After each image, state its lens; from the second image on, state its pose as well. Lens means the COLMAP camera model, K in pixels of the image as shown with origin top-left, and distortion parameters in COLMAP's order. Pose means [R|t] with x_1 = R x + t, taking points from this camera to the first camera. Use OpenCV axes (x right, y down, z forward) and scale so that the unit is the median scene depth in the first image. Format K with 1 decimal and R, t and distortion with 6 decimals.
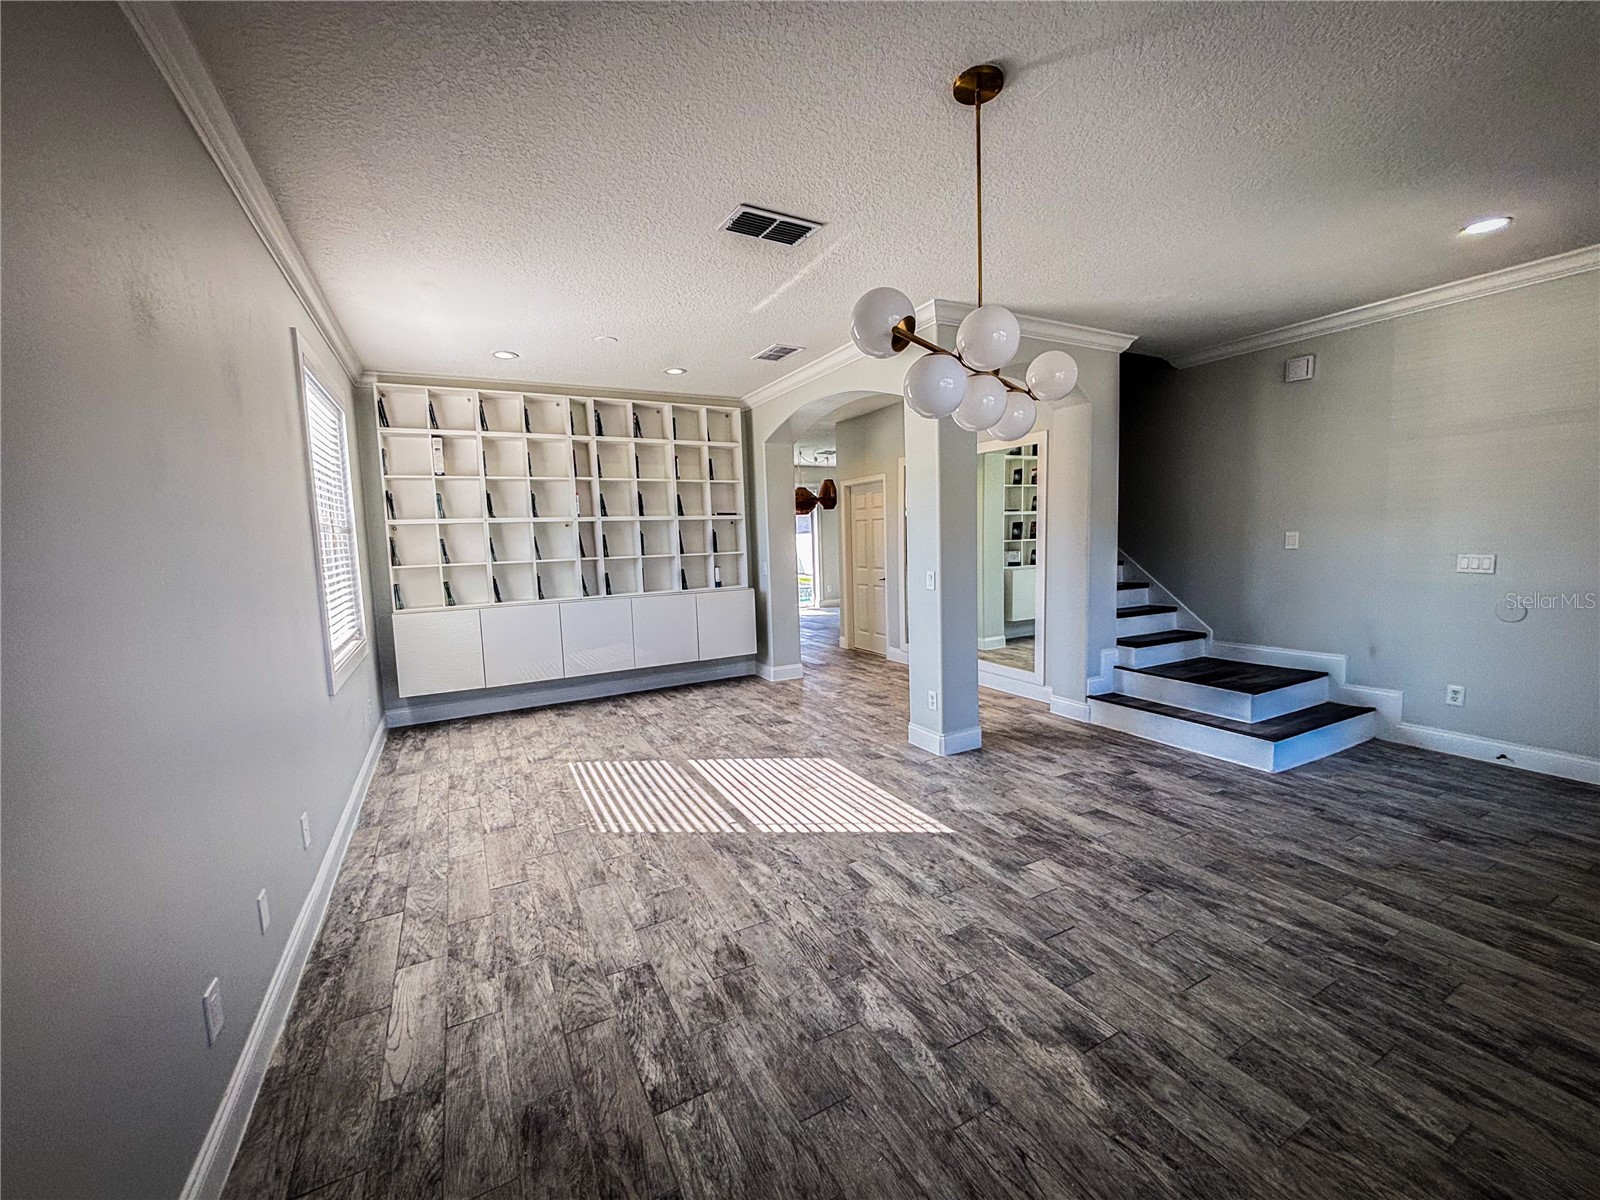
lens RADIAL K [[645.8, 0, 796.7], [0, 645.8, 599.7], [0, 0, 1]] dist [0.004326, 0.000296]
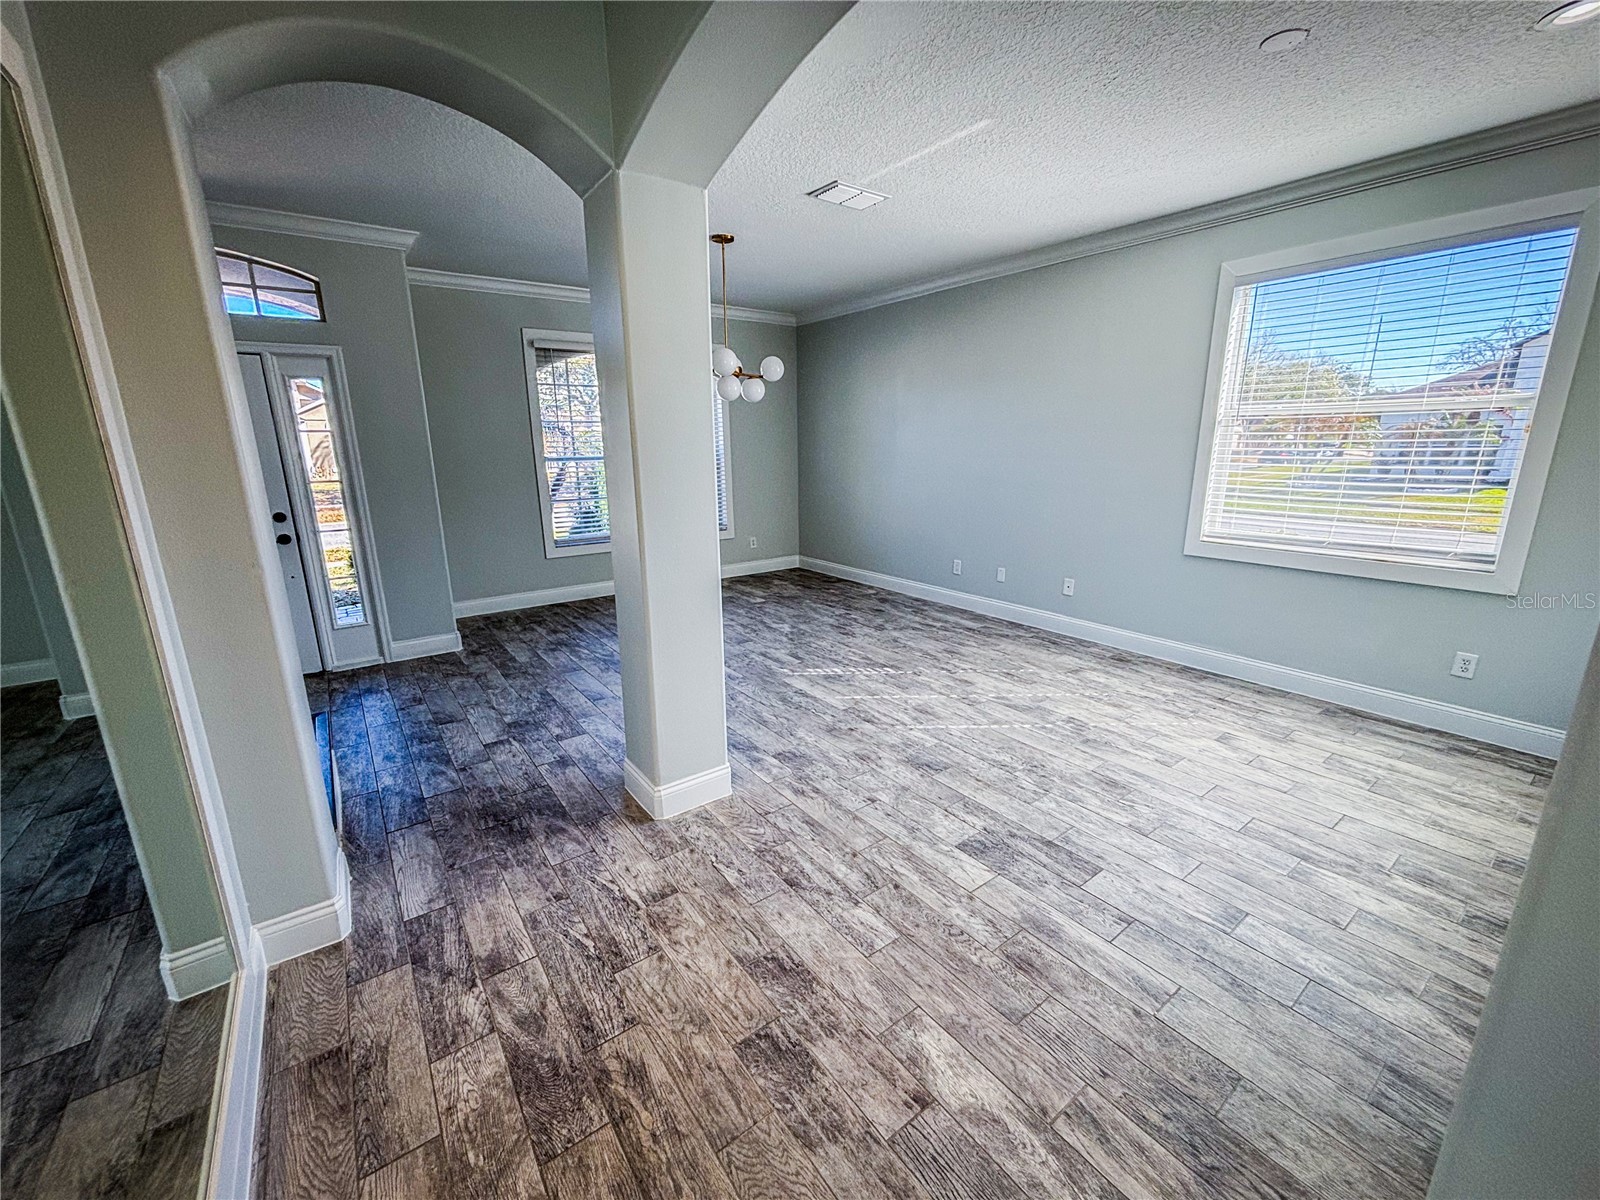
lens RADIAL K [[645.8, 0, 802.6], [0, 645.8, 595.0], [0, 0, 1]] dist [0.004326, 0.000296]
pose [[-0.988280, 0.073517, -0.133784, 0.192603], [0.025032, 0.942575, 0.333056, -0.185825], [0.150587, 0.325804, -0.933368, 1.682836]]
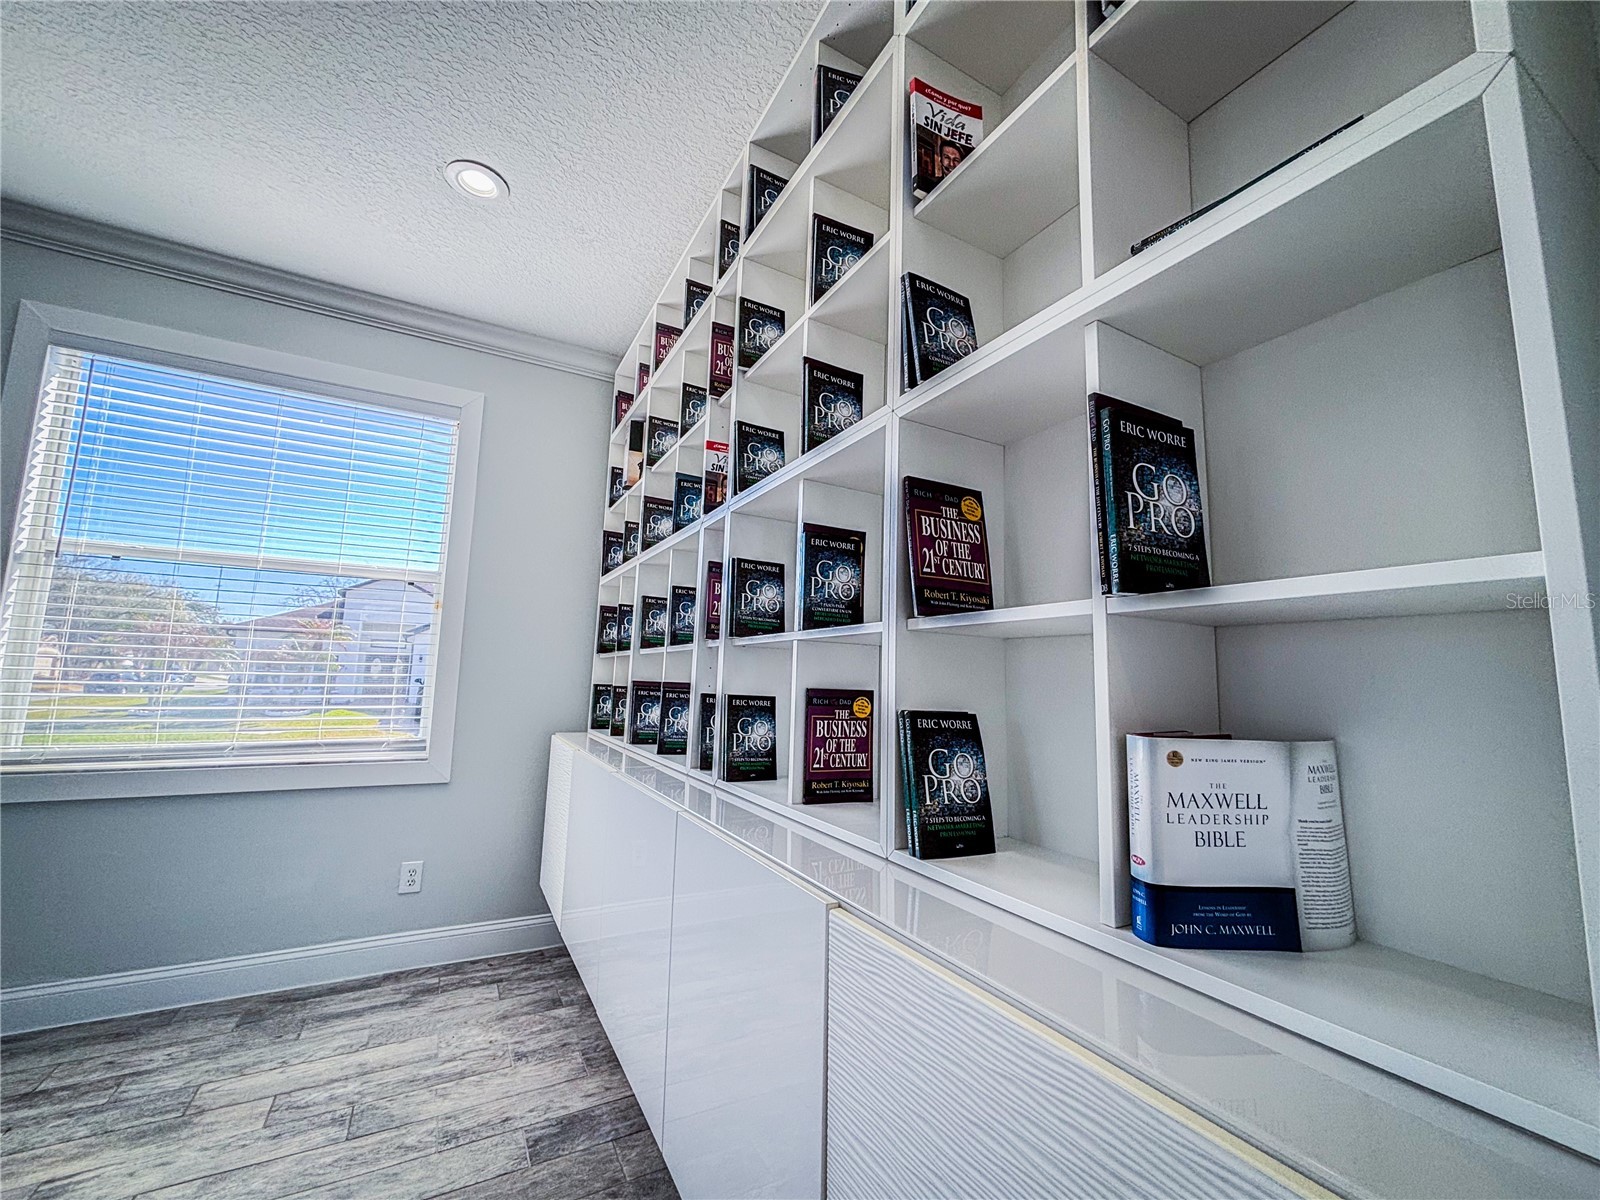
lens RADIAL K [[645.8, 0, 794.1], [0, 645.8, 595.9], [0, 0, 1]] dist [0.004326, 0.000296]
pose [[0.004653, -0.095933, -0.995377, -0.027855], [-0.122756, 0.987804, -0.095777, -0.085385], [0.992426, 0.122635, -0.007180, 1.443963]]
